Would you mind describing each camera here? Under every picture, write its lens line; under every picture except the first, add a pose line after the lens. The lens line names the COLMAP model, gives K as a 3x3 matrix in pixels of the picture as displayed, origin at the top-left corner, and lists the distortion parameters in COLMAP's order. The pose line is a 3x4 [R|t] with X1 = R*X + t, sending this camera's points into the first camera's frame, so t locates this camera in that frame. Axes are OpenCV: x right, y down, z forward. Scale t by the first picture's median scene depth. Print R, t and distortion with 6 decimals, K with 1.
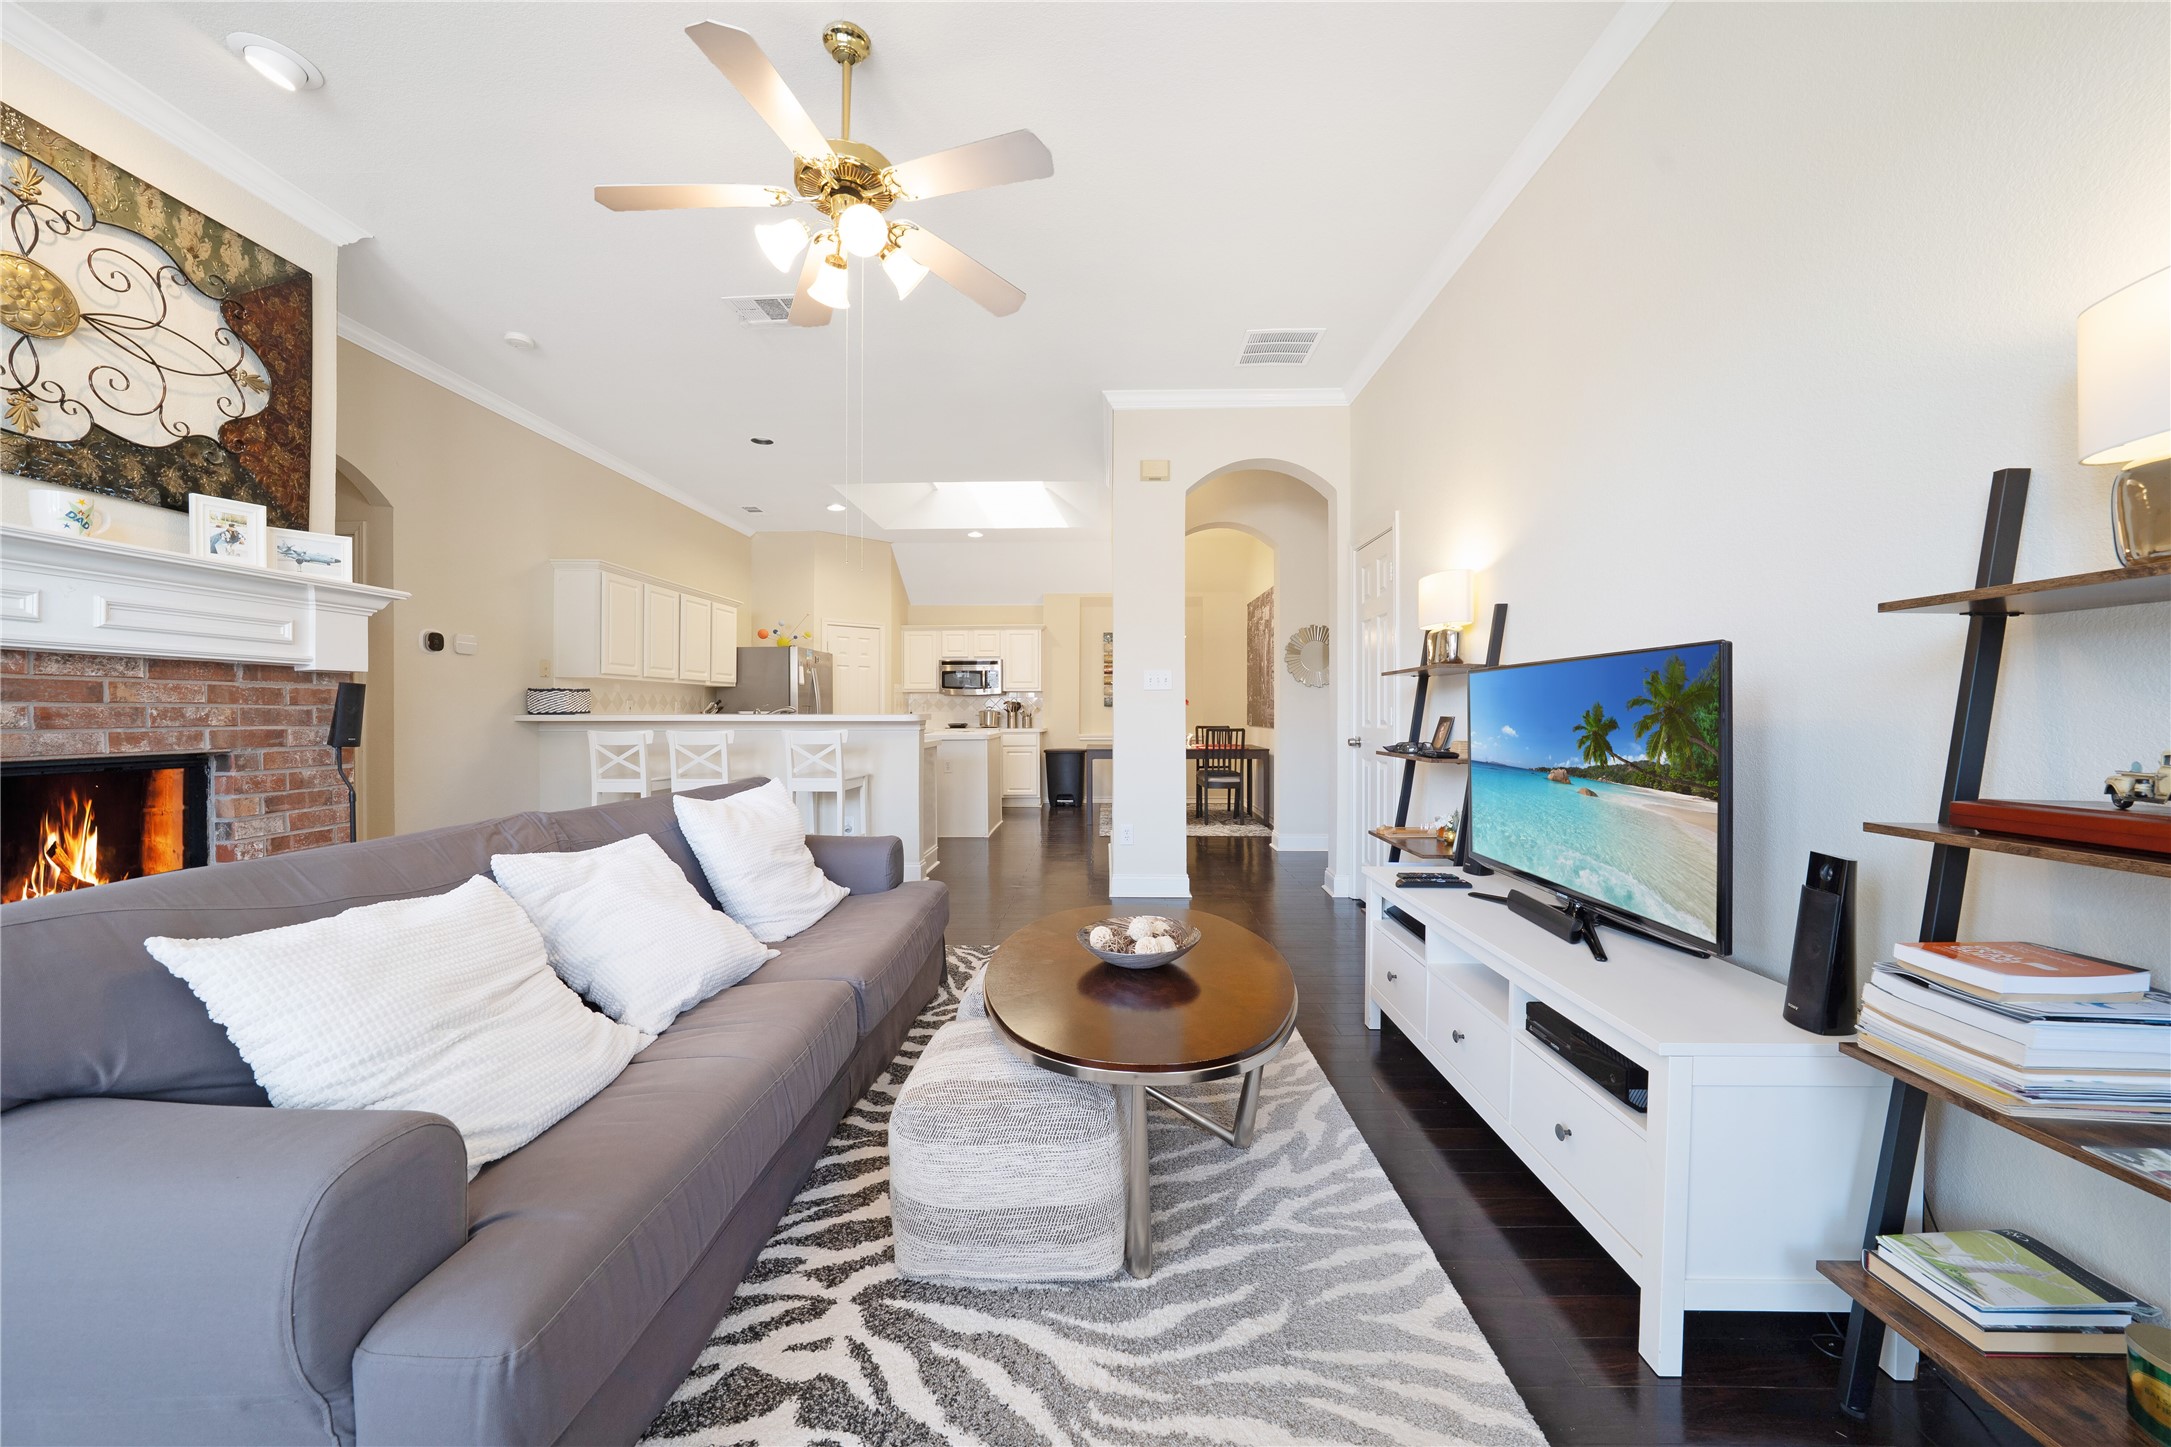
lens RADIAL K [[758.9, 0, 1087.4], [0, 758.9, 728.4], [0, 0, 1]] dist [-0.015678, 0.000416]
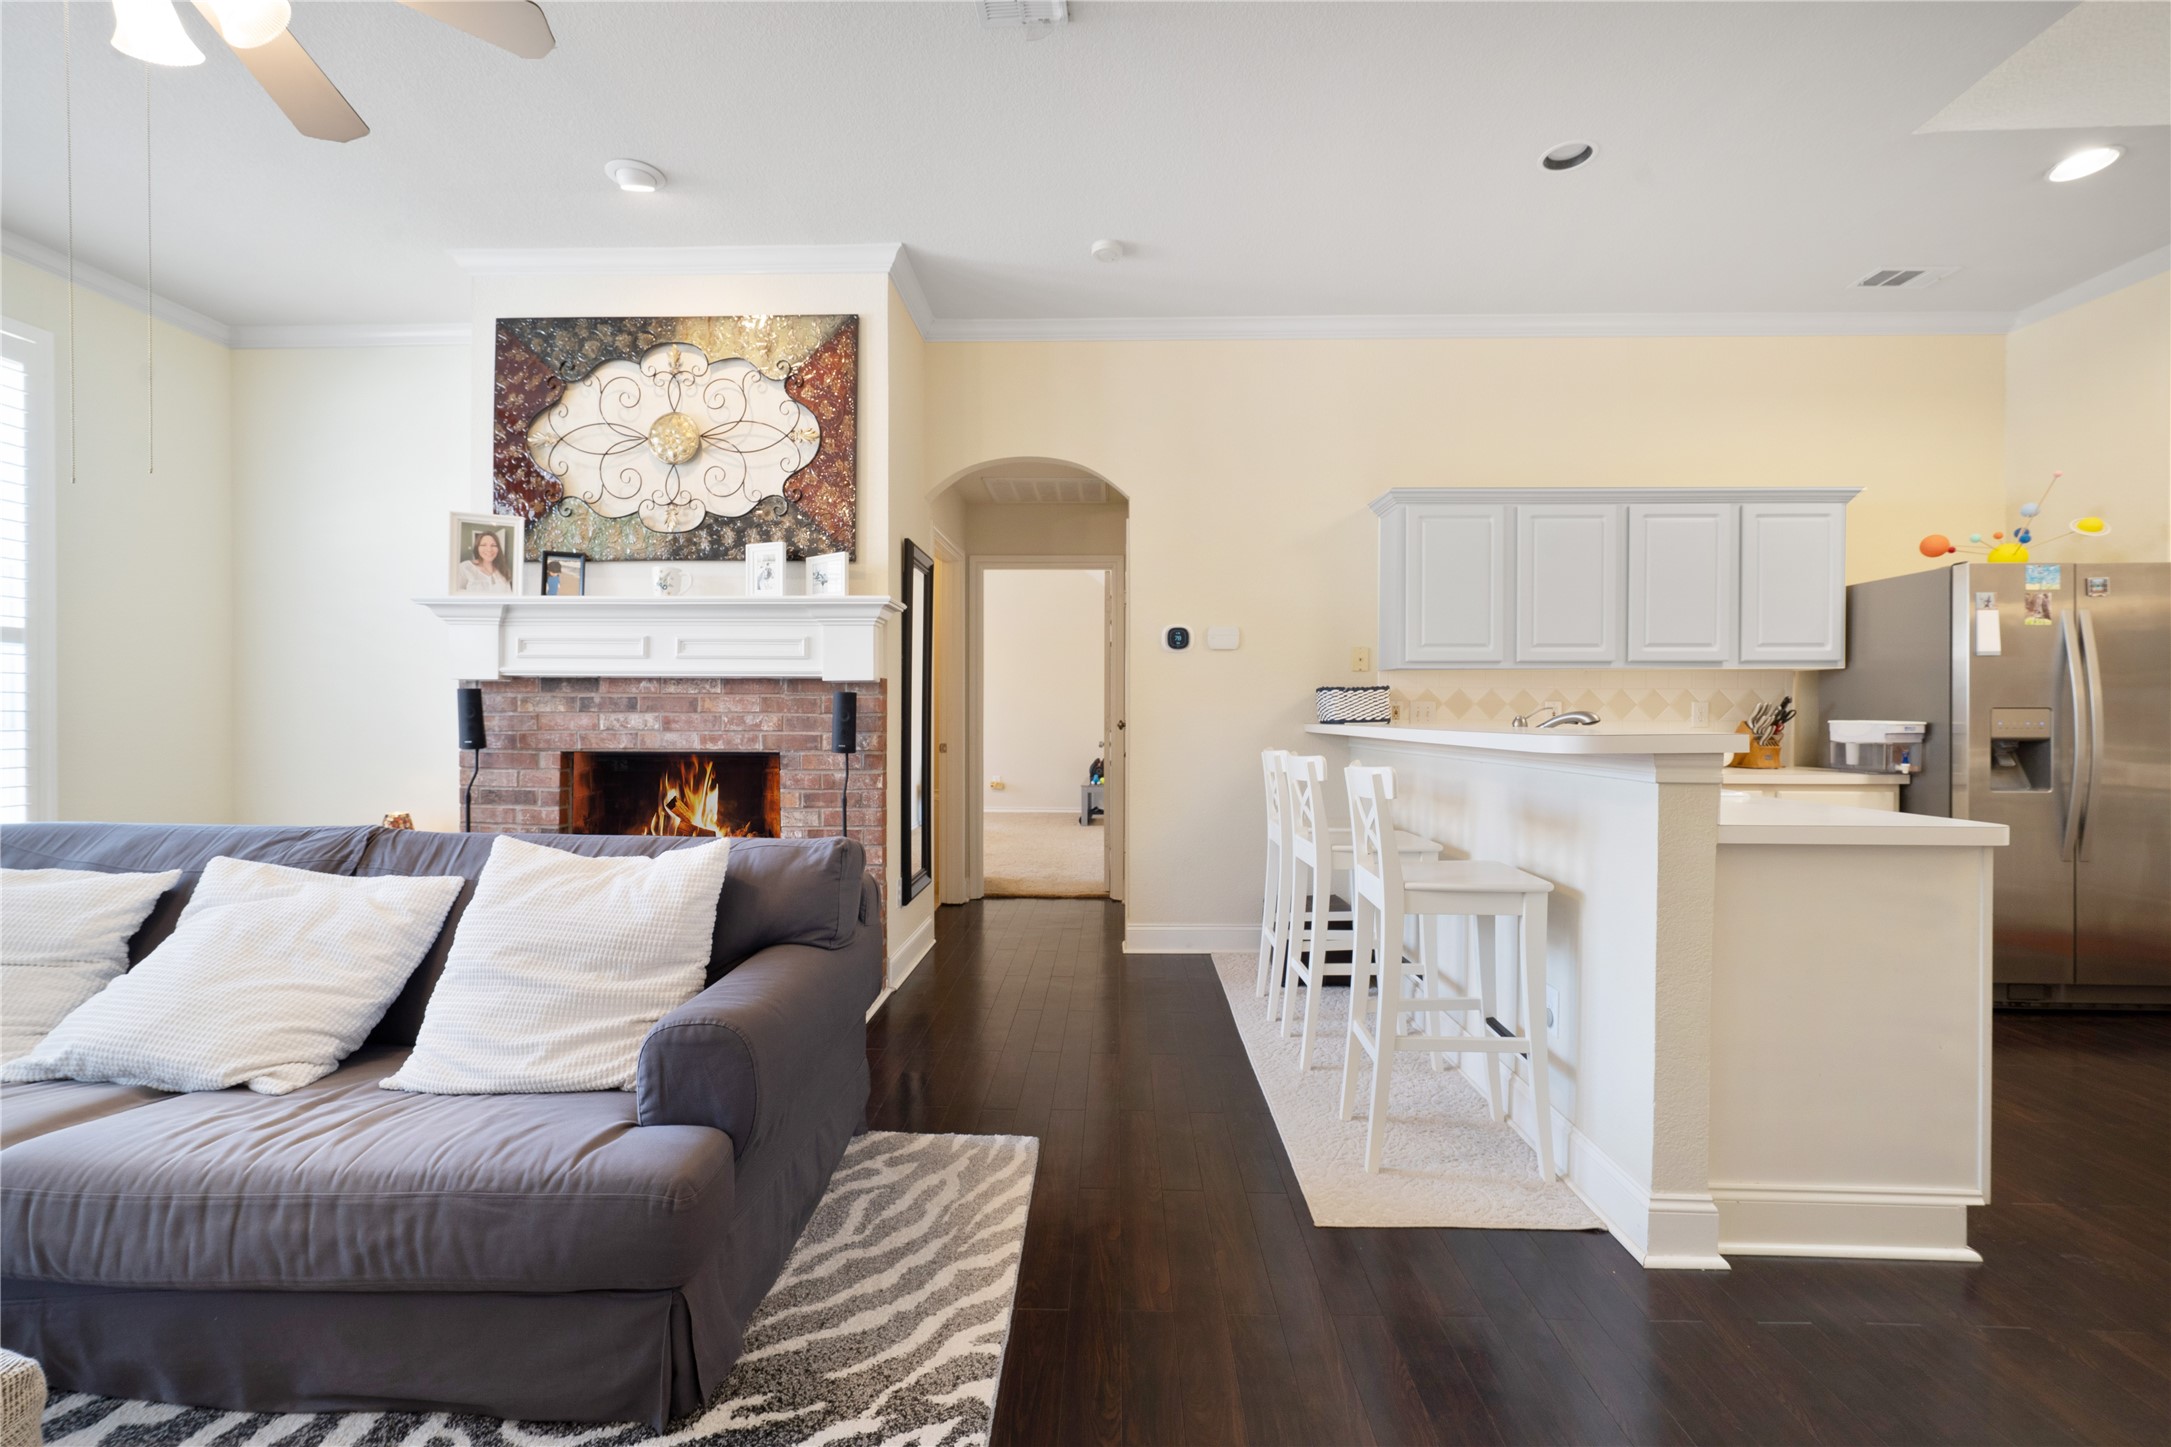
lens RADIAL K [[933.0, 0, 1085.5], [0, 933.0, 723.5], [0, 0, 1]] dist [0.000944, 0.000313]
pose [[-0.013154, 0.006864, -0.999890, 0.358856], [-0.023236, 0.999704, 0.007168, -0.039011], [0.999643, 0.023328, -0.012991, 1.569919]]
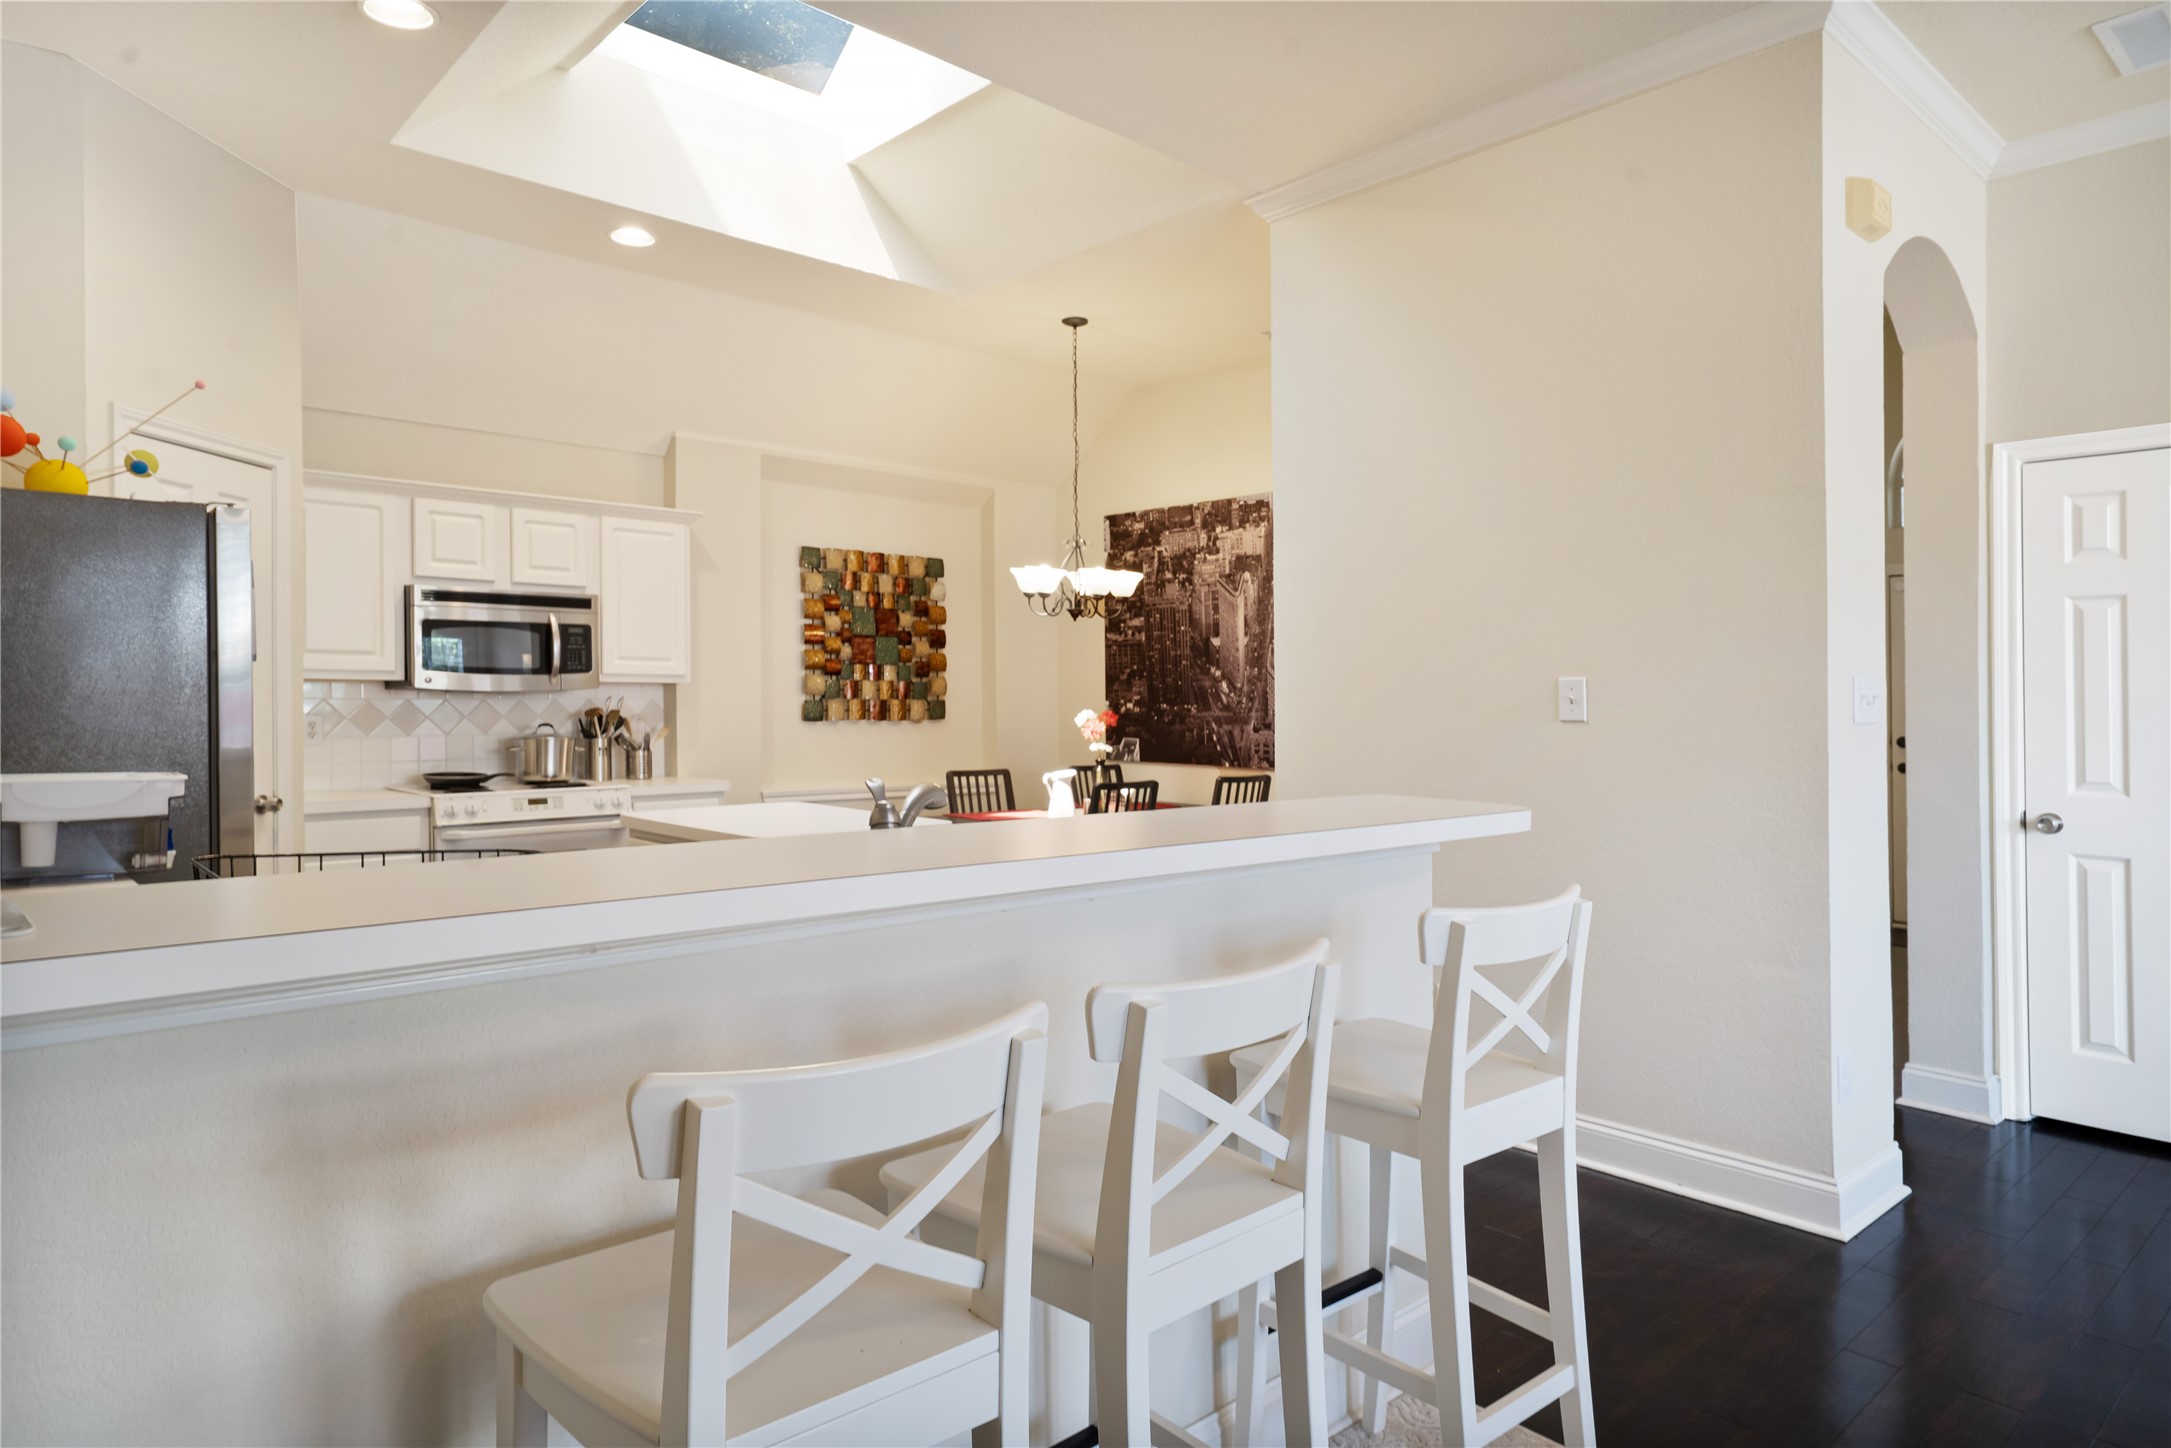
lens RADIAL K [[1301.9, 0, 1085.5], [0, 1301.9, 724.0], [0, 0, 1]] dist [0.024797, 0.000176]
pose [[0.726958, -0.008604, 0.686628, -1.435327], [0.007720, 0.999961, 0.004356, -0.115651], [-0.686638, 0.002134, 0.726996, 1.450674]]
